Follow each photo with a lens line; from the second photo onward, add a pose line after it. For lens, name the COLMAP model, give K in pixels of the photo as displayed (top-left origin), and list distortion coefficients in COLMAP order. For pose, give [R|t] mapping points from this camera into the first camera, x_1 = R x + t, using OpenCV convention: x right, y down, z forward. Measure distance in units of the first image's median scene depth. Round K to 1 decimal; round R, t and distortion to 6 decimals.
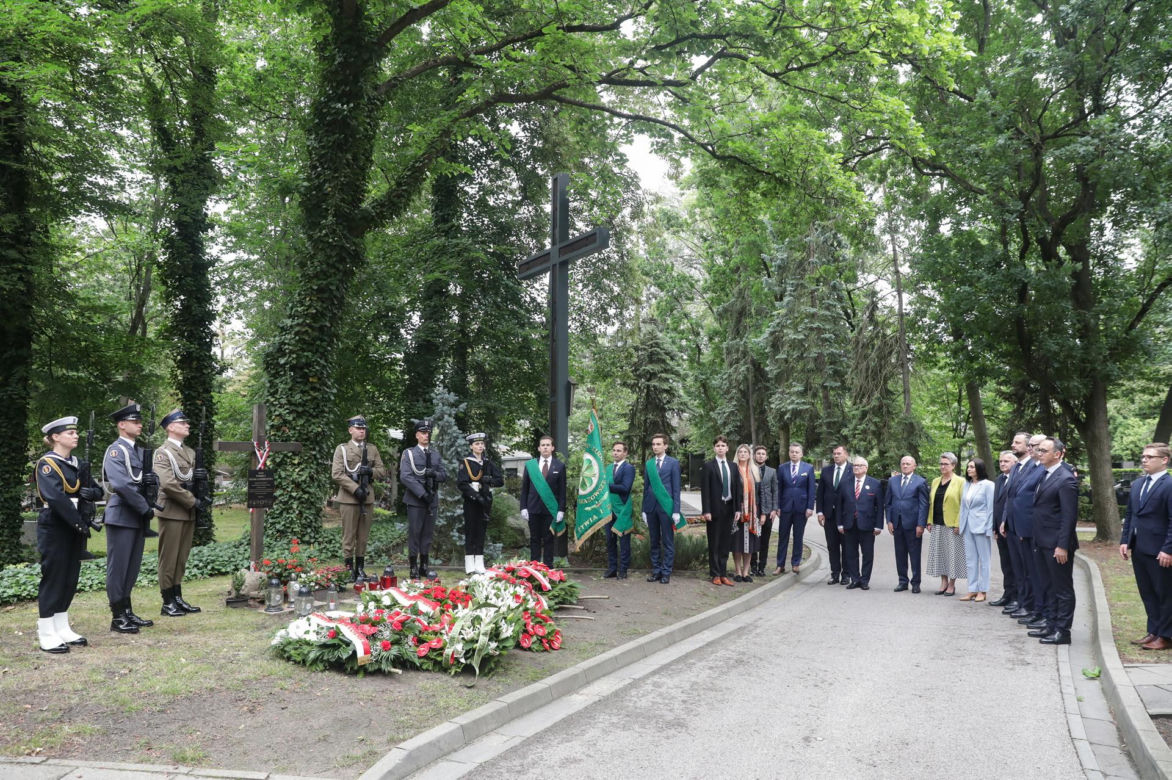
lens RADIAL K [[850.8, 0, 604.1], [0, 850.8, 405.5], [0, 0, 1]] dist [-0.112494, 0.092974]
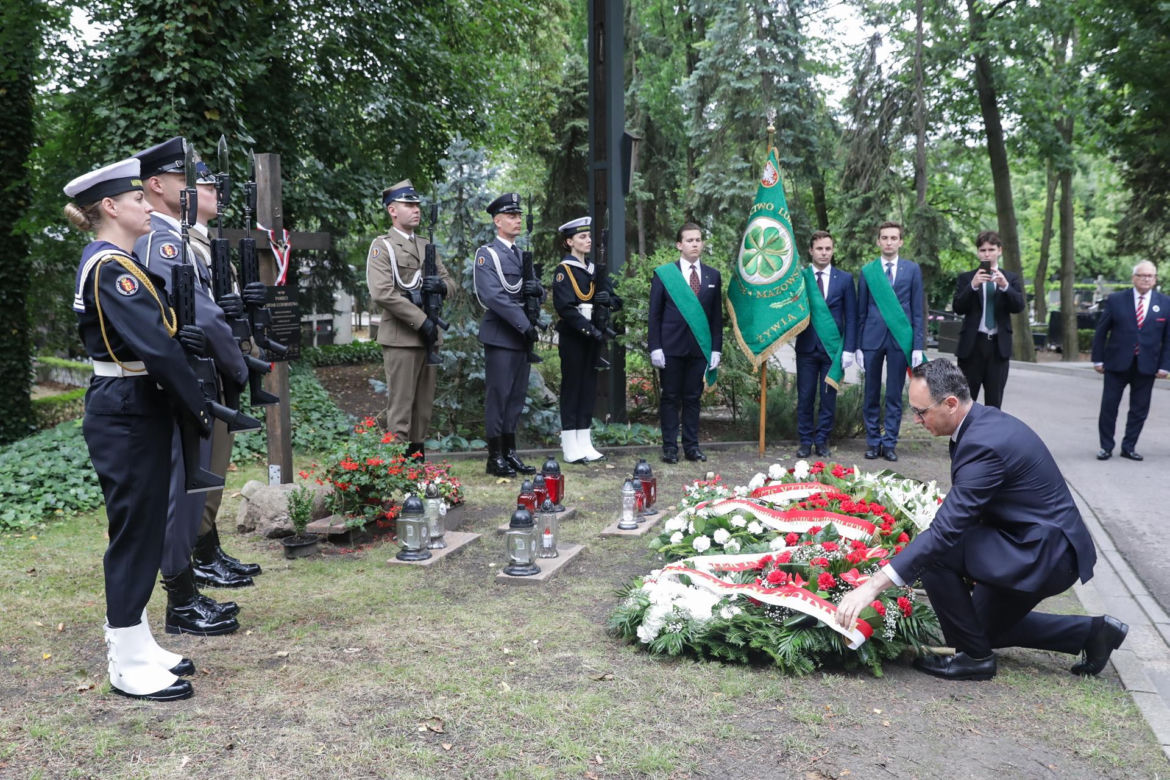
lens RADIAL K [[1209.0, 0, 626.1], [0, 1209.0, 441.4], [0, 0, 1]] dist [-0.053005, 0.129830]
pose [[0.958895, -0.044639, 0.280227, -0.352562], [-0.012136, 0.980194, 0.197668, 0.018980], [-0.283501, -0.192944, 0.939361, 0.201587]]
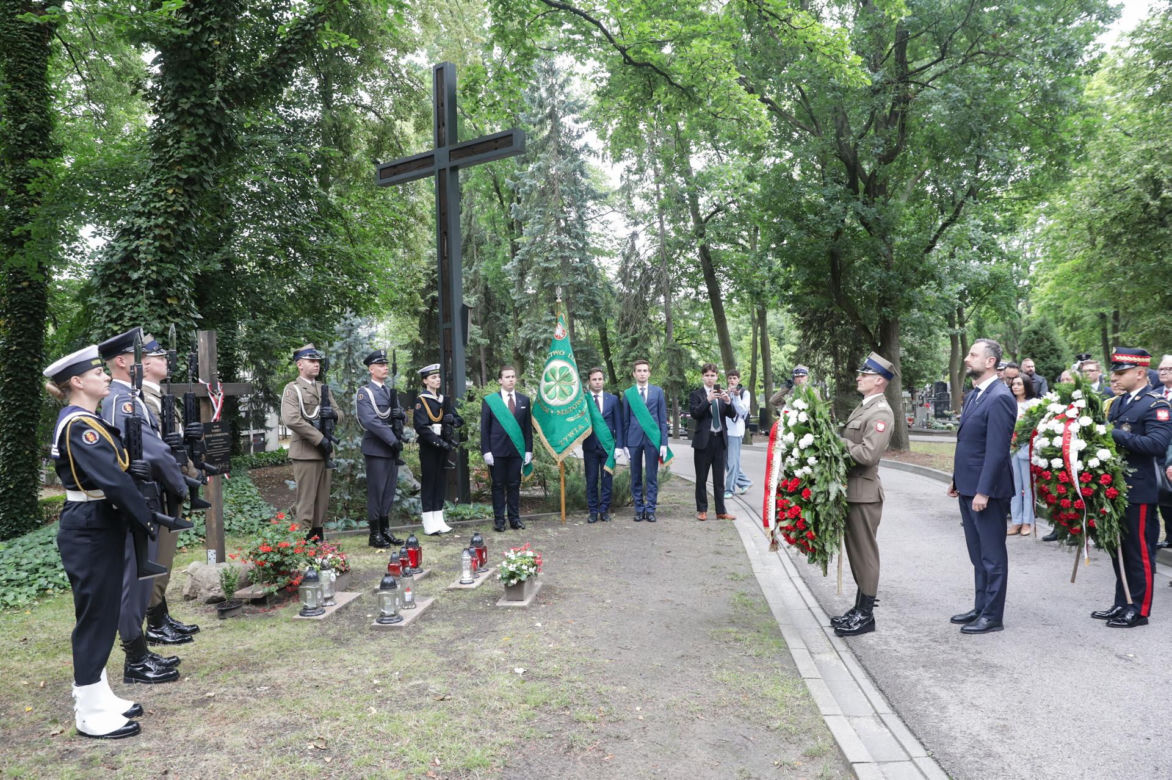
lens RADIAL K [[840.0, 0, 586.4], [0, 840.0, 393.9], [0, 0, 1]] dist [-0.107601, 0.088600]
pose [[0.913860, -0.037908, 0.404255, -0.341322], [0.011202, 0.997607, 0.068226, 0.006927], [-0.405874, -0.057820, 0.912098, 0.192088]]
